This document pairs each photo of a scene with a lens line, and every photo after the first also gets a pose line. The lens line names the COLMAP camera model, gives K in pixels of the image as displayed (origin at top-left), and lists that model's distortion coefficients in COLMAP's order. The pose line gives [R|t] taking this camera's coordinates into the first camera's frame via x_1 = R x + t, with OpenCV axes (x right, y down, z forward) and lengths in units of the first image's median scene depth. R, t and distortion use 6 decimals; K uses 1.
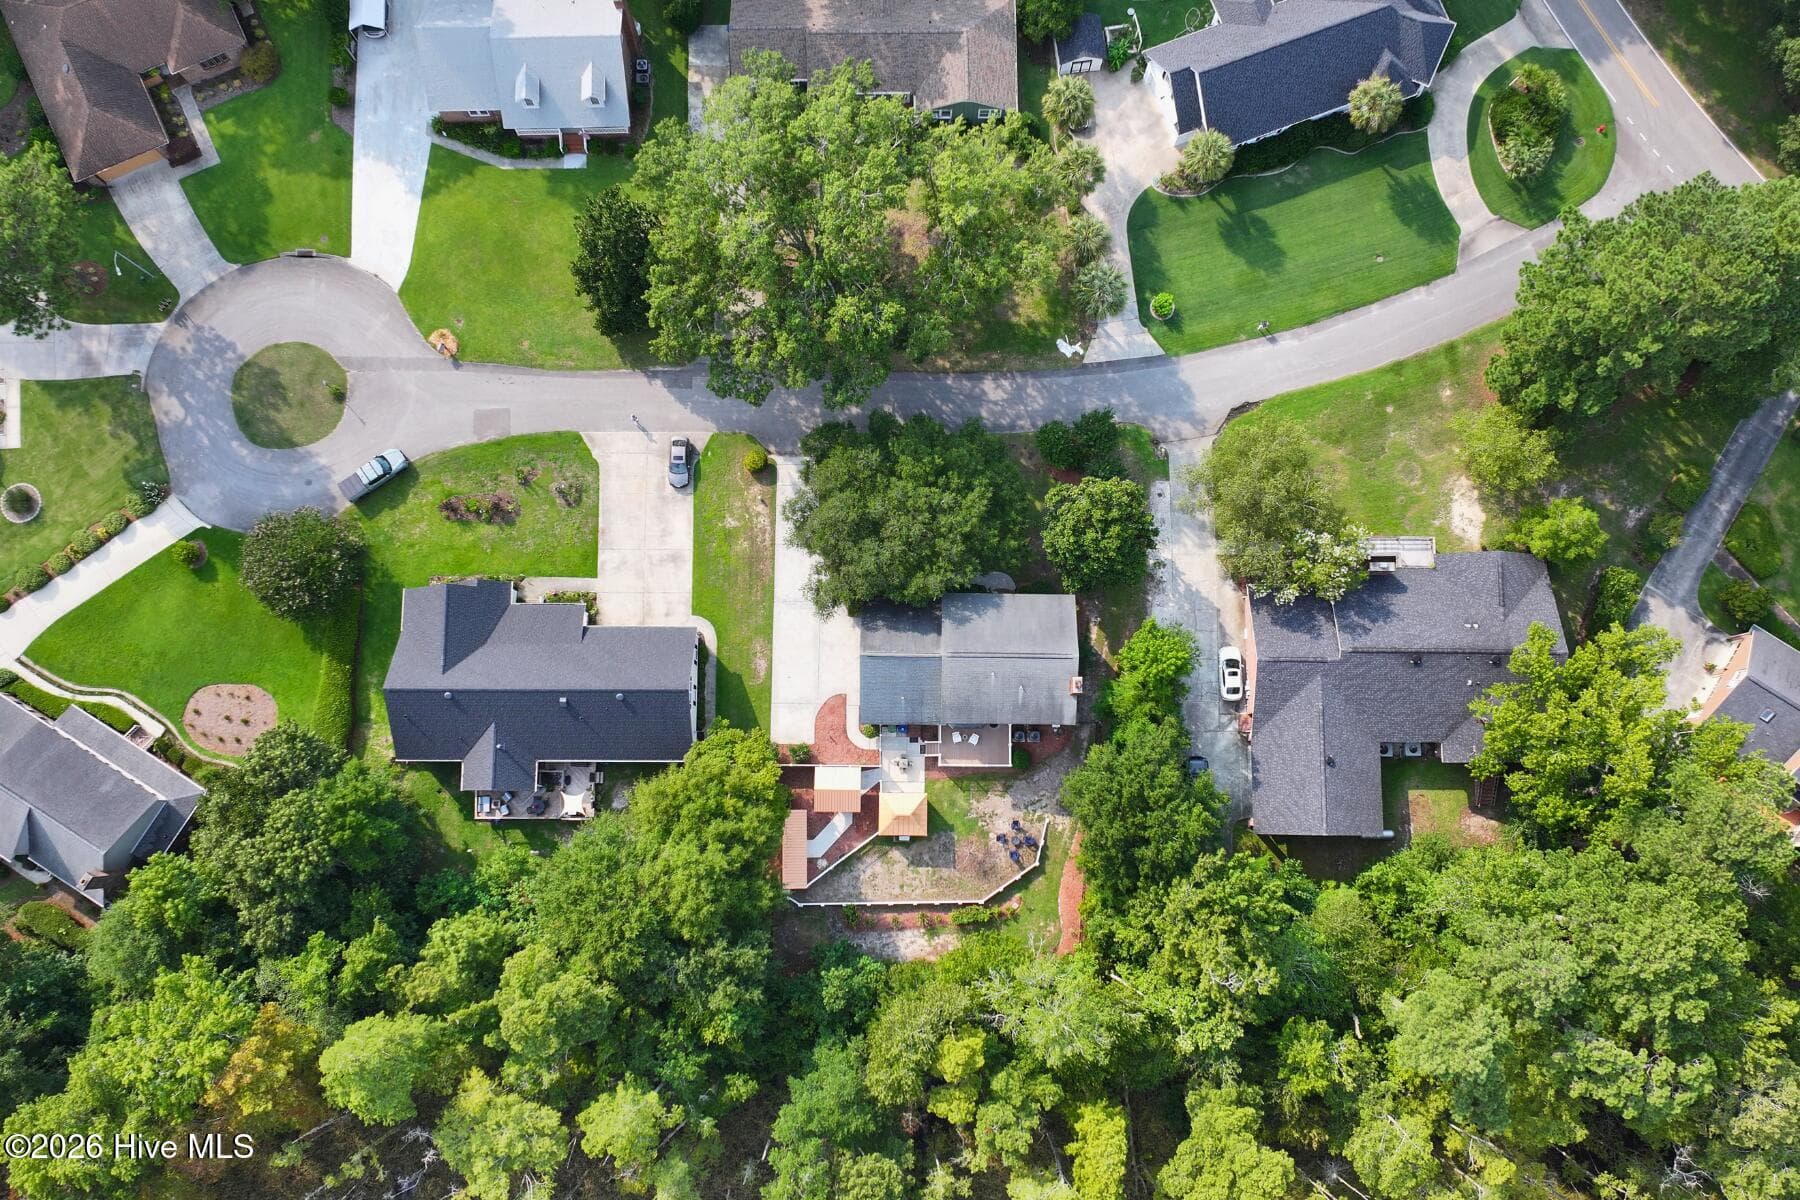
lens RADIAL K [[1070.2, 0, 885.2], [0, 1070.2, 607.1], [0, 0, 1]] dist [0.006937, 0.001998]
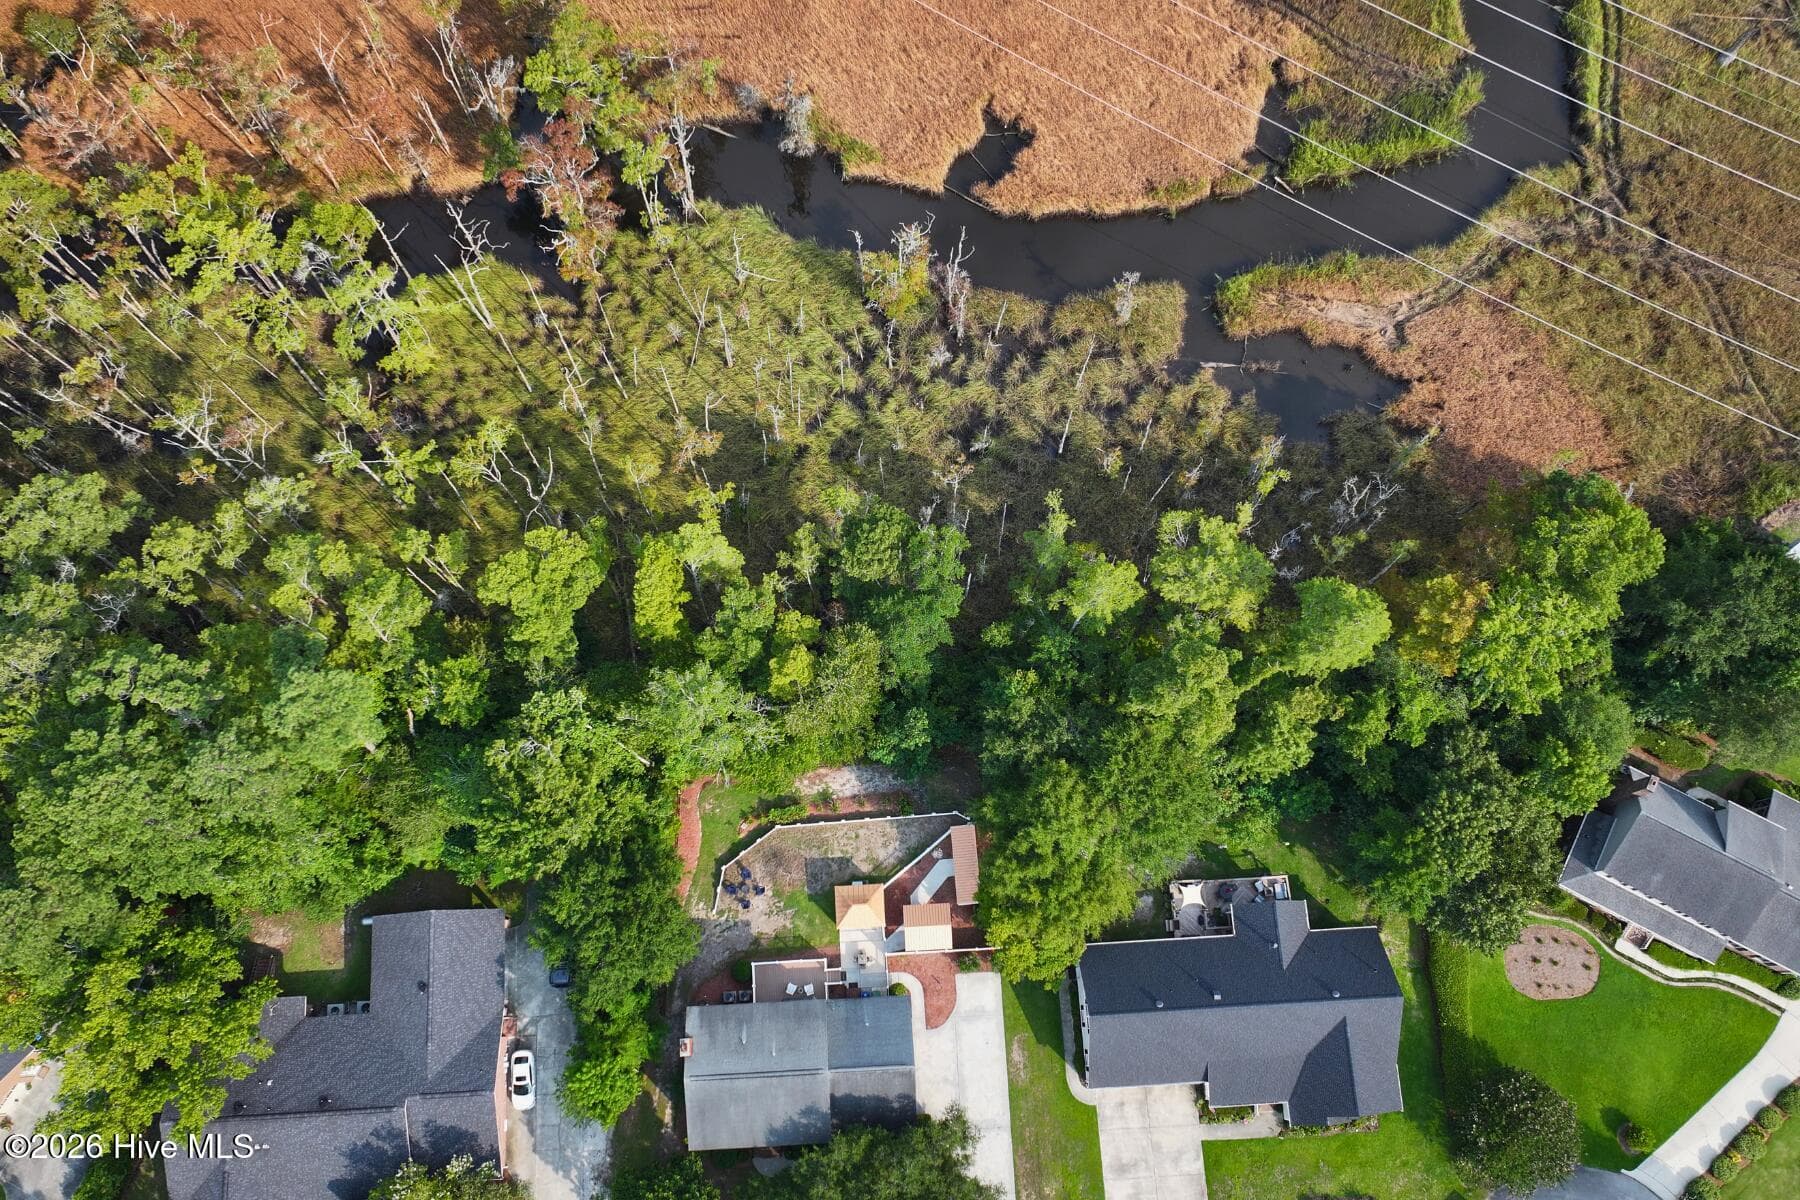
lens RADIAL K [[1070.2, 0, 885.2], [0, 1070.2, 607.1], [0, 0, 1]] dist [0.006937, 0.001998]
pose [[-0.997809, 0.062558, -0.021511, -0.002556], [-0.066062, -0.959345, 0.274395, 0.182235], [-0.003471, 0.275215, 0.961376, -0.028414]]
